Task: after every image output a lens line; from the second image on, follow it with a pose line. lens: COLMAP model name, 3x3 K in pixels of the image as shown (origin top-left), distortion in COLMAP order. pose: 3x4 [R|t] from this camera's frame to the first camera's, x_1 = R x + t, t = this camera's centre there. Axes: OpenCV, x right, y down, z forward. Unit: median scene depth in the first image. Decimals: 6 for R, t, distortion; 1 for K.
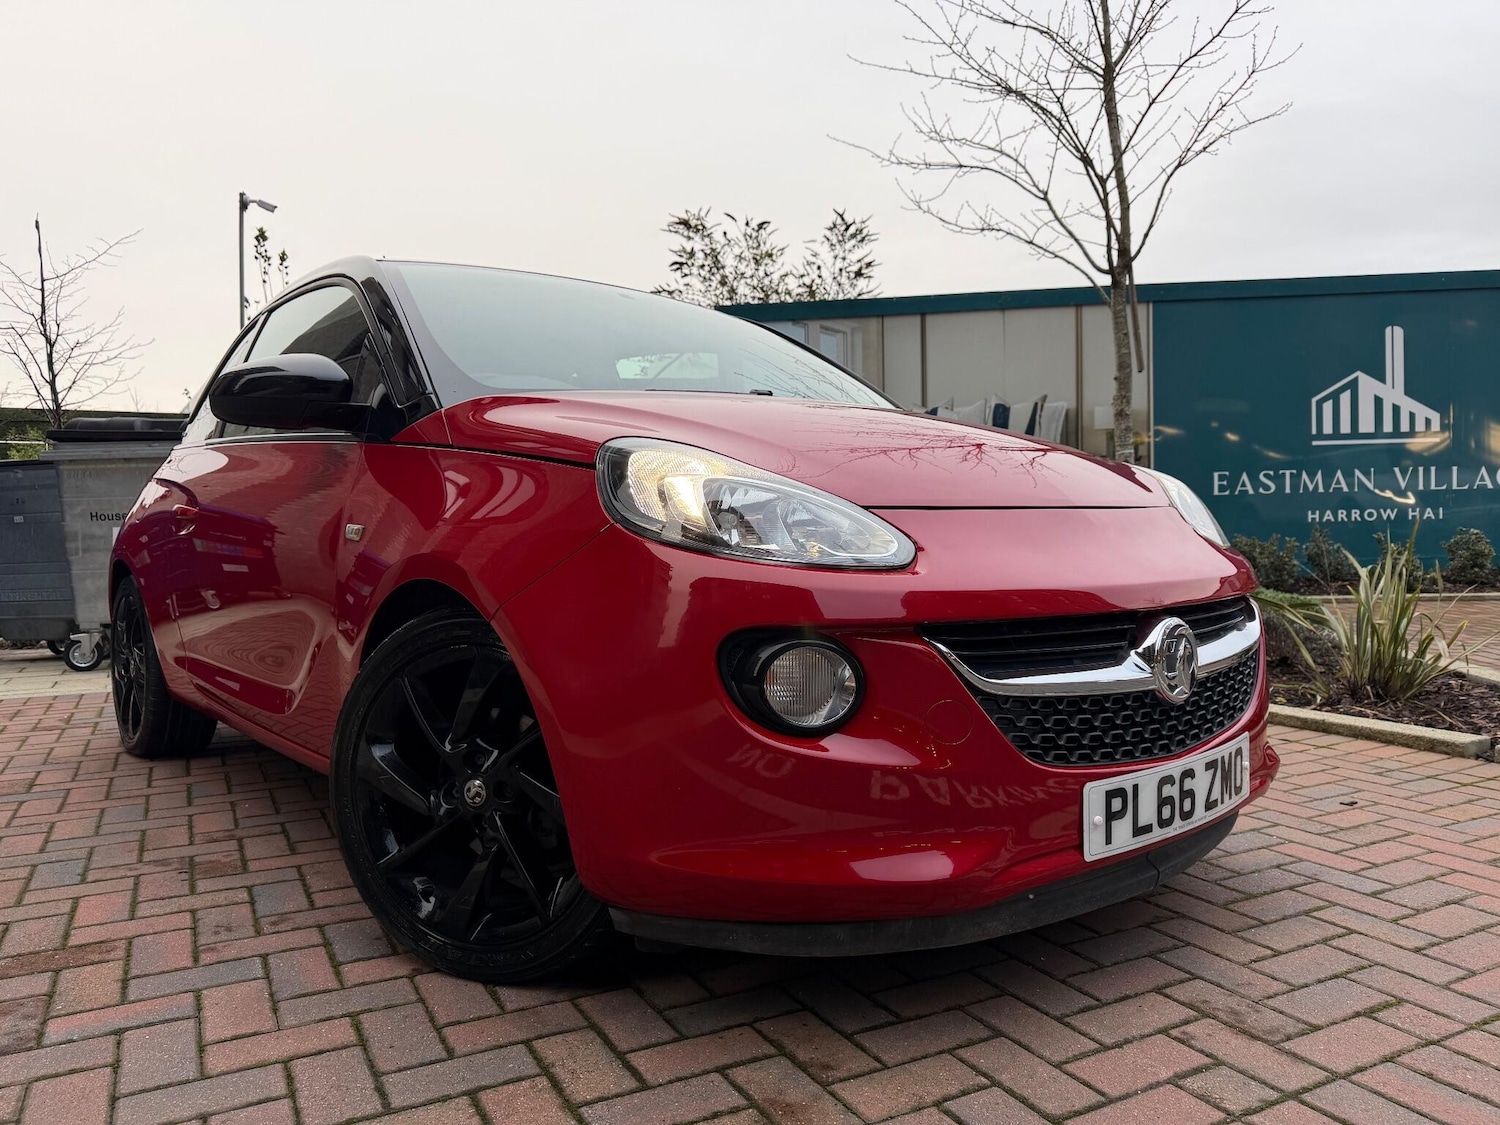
lens RADIAL K [[1064.1, 0, 743.5], [0, 1064.1, 570.7], [0, 0, 1]] dist [0.017538, -0.020021]
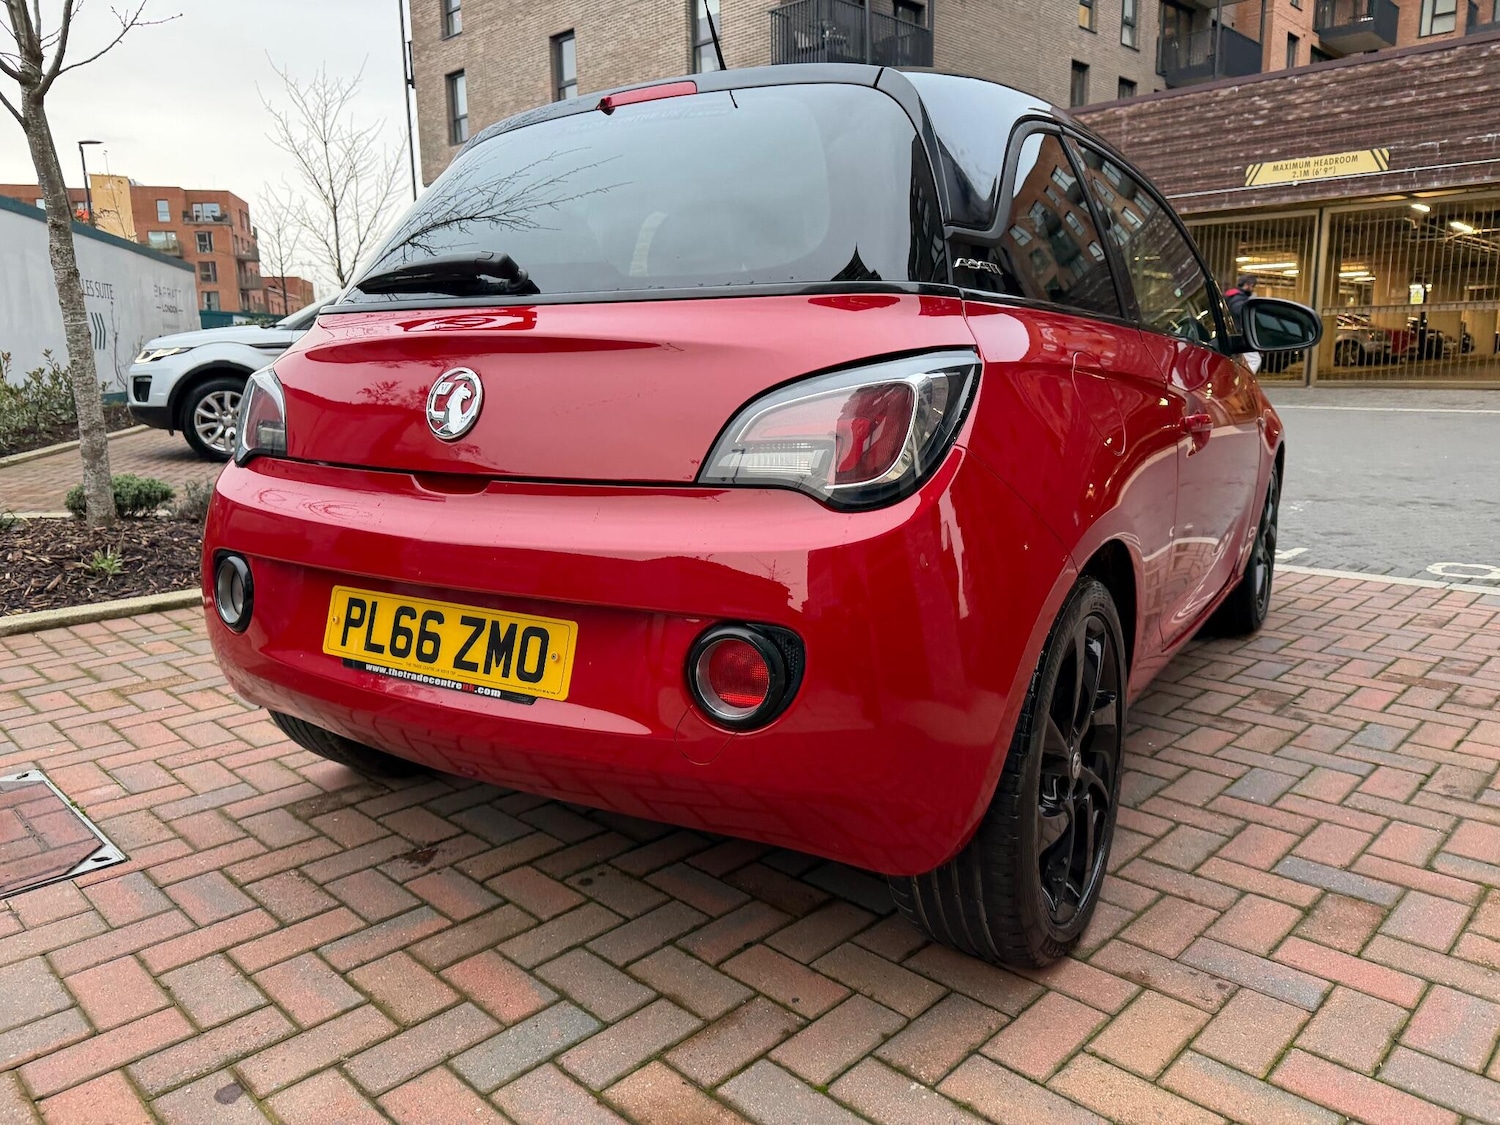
lens RADIAL K [[1064.1, 0, 760.4], [0, 1064.1, 558.7], [0, 0, 1]] dist [0.017538, -0.020021]
pose [[-0.311360, -0.156920, 0.937247, -1.797027], [0.048338, 0.982380, 0.180534, -0.174787], [-0.949062, 0.101515, -0.298288, 2.372997]]
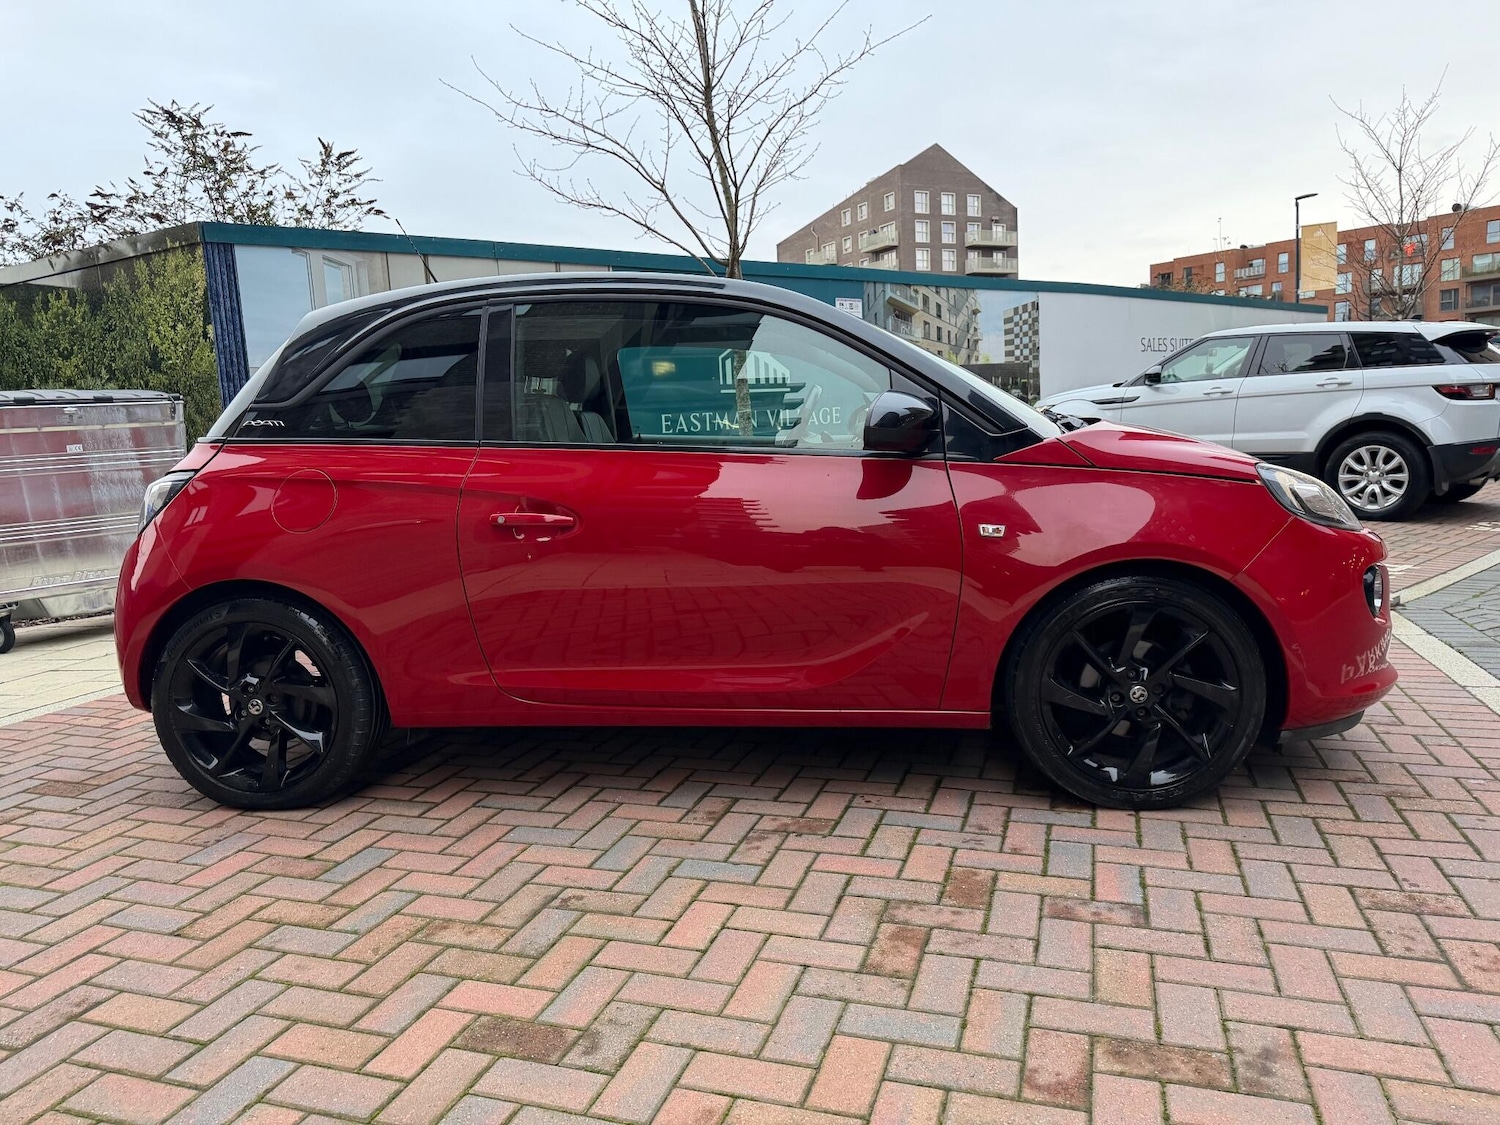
lens RADIAL K [[1064.1, 0, 746.1], [0, 1064.1, 551.2], [0, 0, 1]] dist [0.017538, -0.020021]
pose [[0.724759, -0.096747, 0.682177, -1.594150], [0.055037, 0.995058, 0.082648, -0.146516], [-0.686801, -0.022355, 0.726502, 0.259253]]
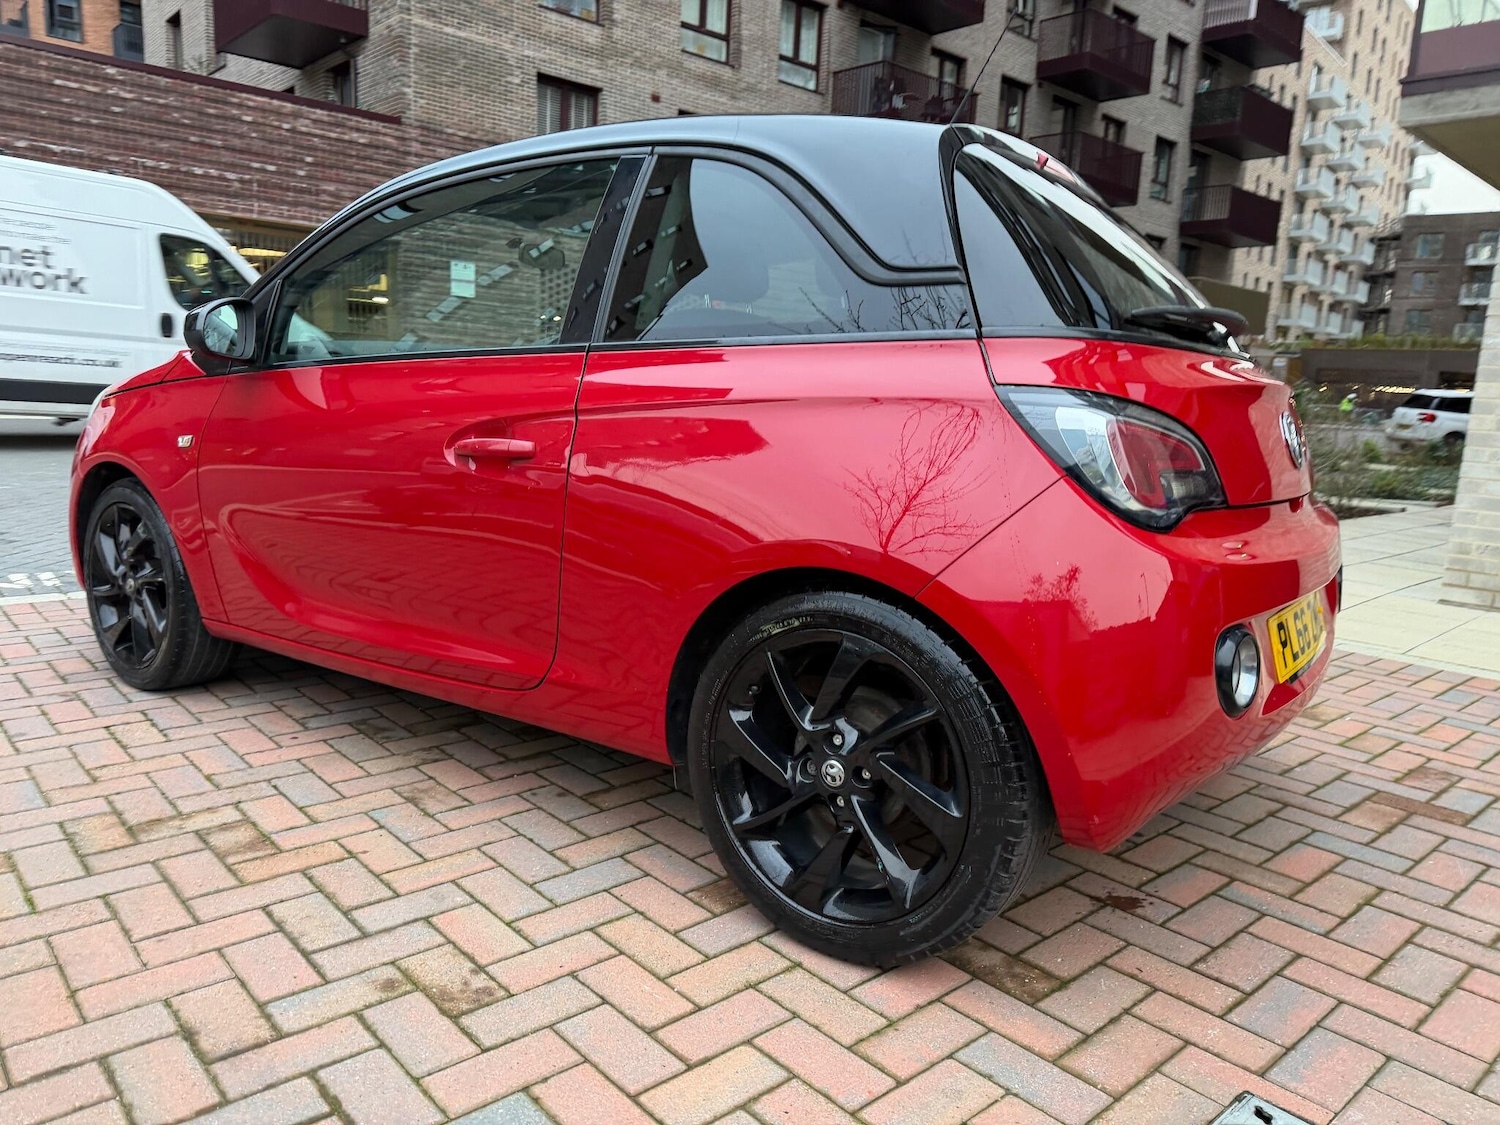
lens RADIAL K [[1064.1, 0, 737.8], [0, 1064.1, 558.4], [0, 0, 1]] dist [0.017538, -0.020021]
pose [[-0.971450, 0.008807, -0.237081, -0.103538], [-0.038297, 0.980384, 0.193341, -0.226195], [0.234133, 0.196901, -0.952057, 3.258619]]
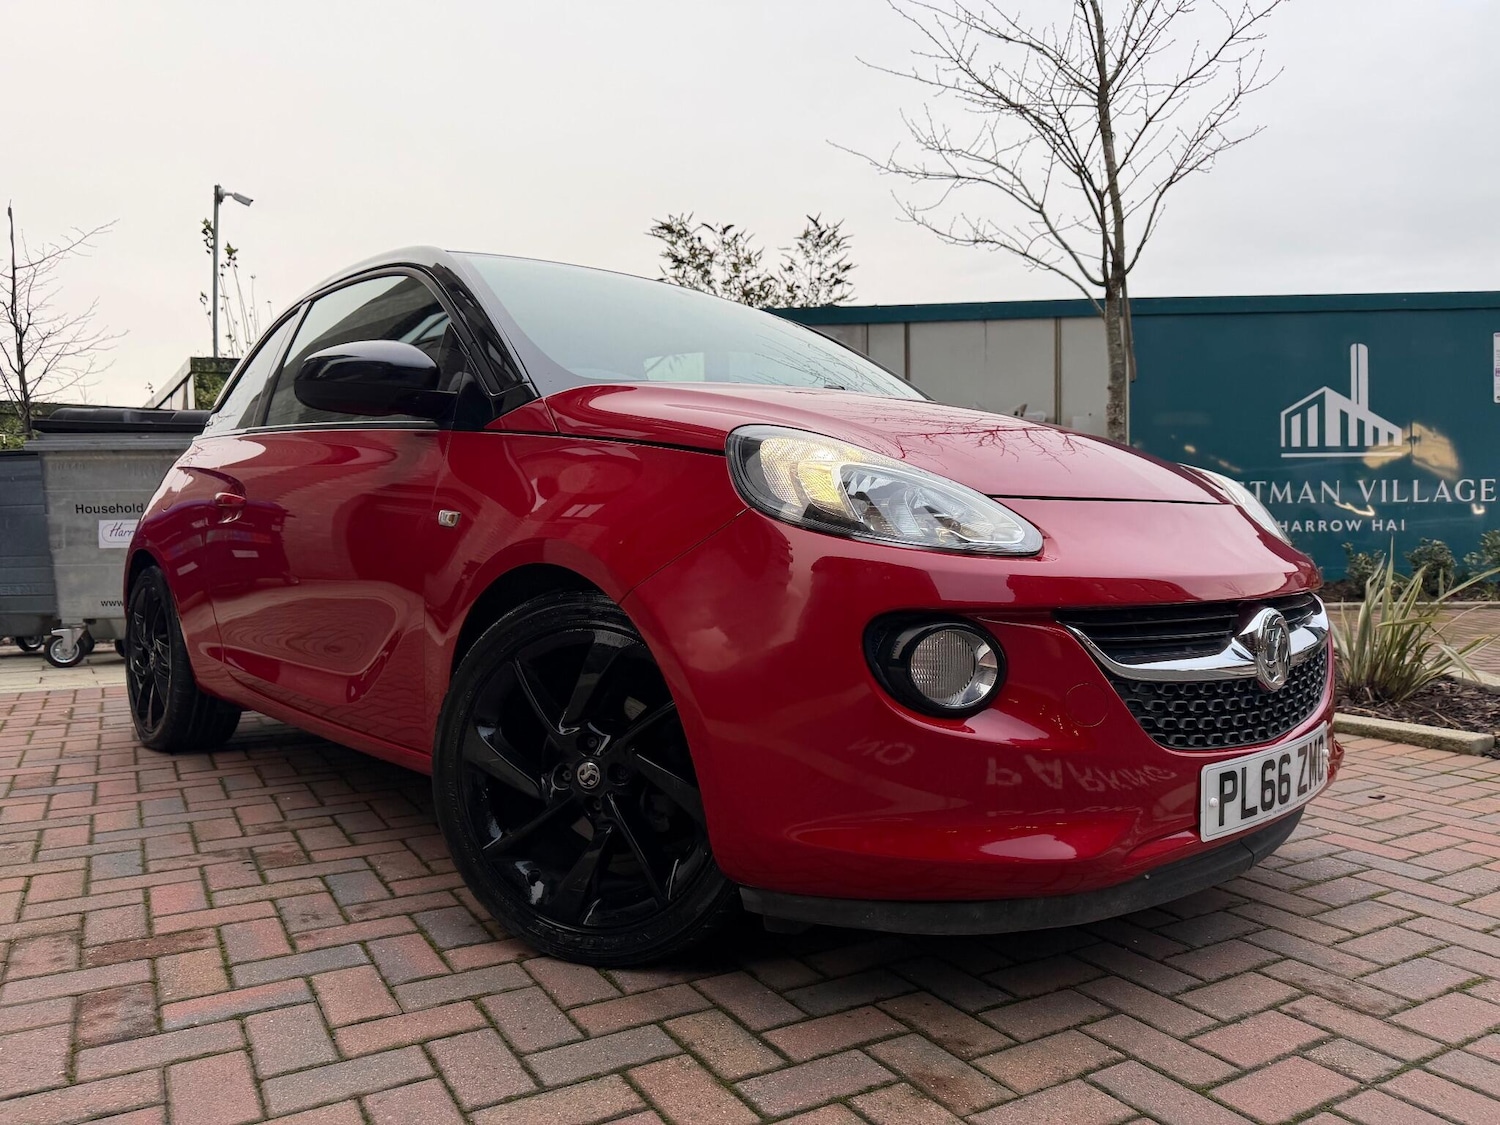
lens RADIAL K [[1064.1, 0, 746.8], [0, 1064.1, 558.7], [0, 0, 1]] dist [0.017538, -0.020021]
pose [[0.998860, 0.011466, 0.046340, -0.137327], [-0.010662, 0.999789, -0.017571, 0.017306], [-0.046531, 0.017057, 0.998771, -0.012182]]
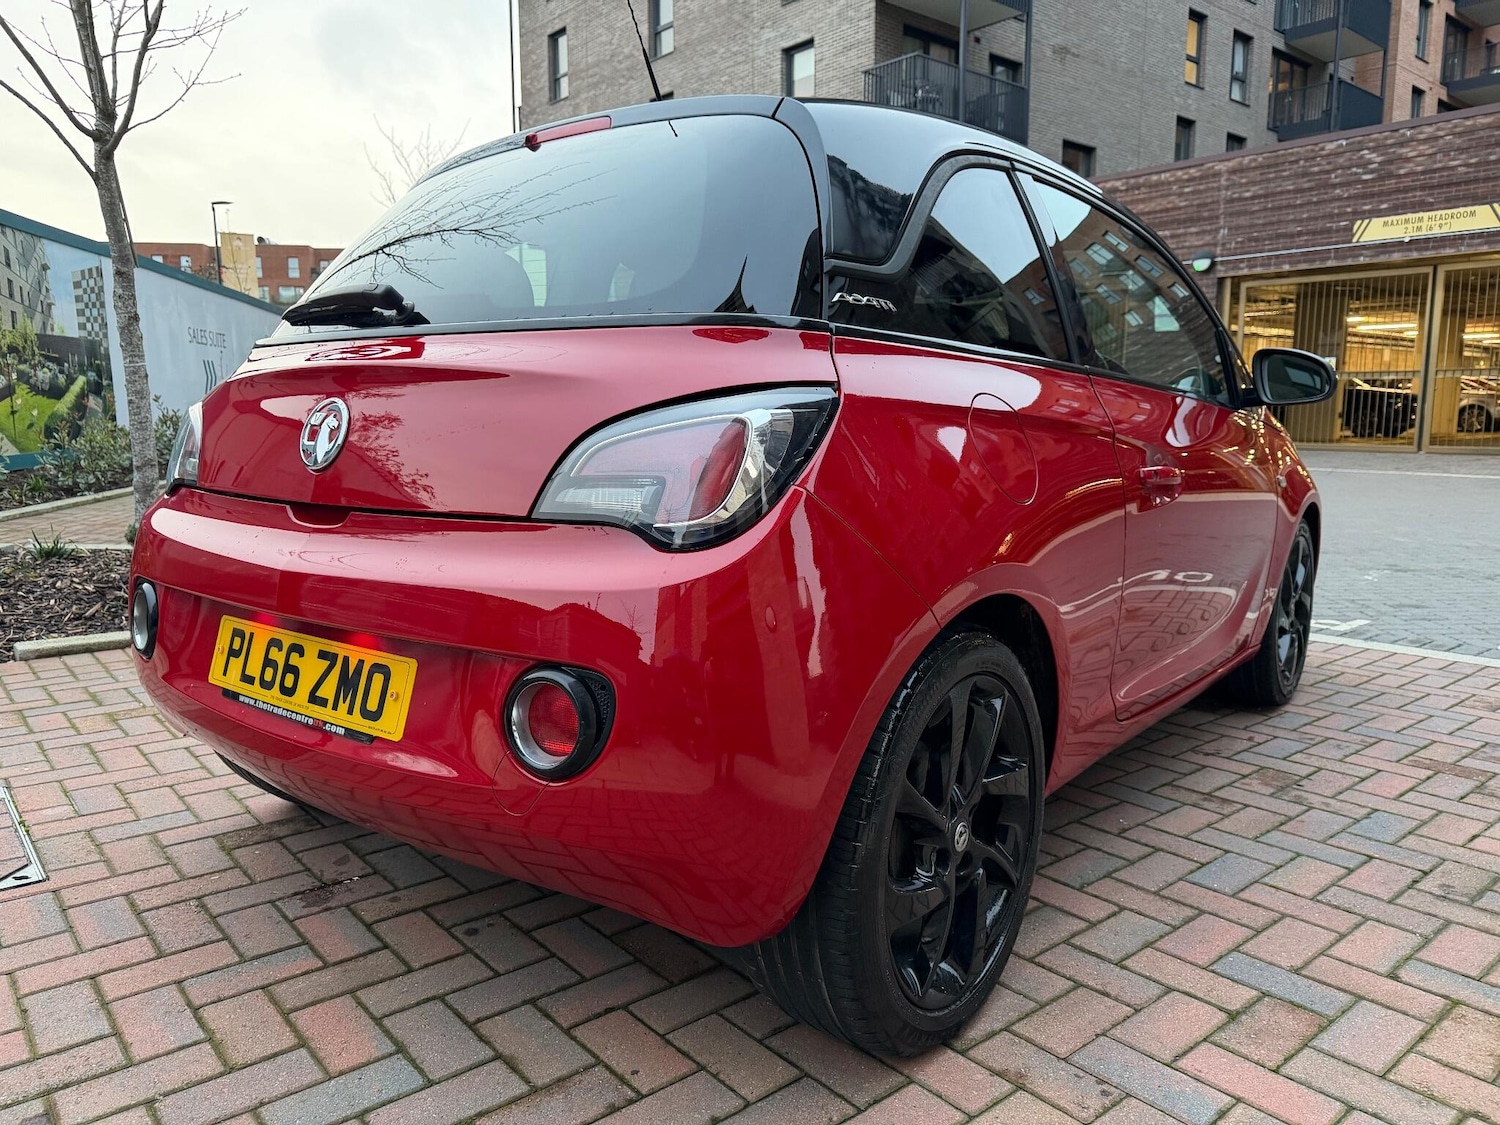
lens RADIAL K [[1064.1, 0, 746.2], [0, 1064.1, 577.9], [0, 0, 1]] dist [0.017538, -0.020021]
pose [[-0.211100, -0.133575, 0.968295, -1.805214], [0.031815, 0.989155, 0.143389, -0.152812], [-0.976946, 0.061075, -0.204561, 2.192523]]
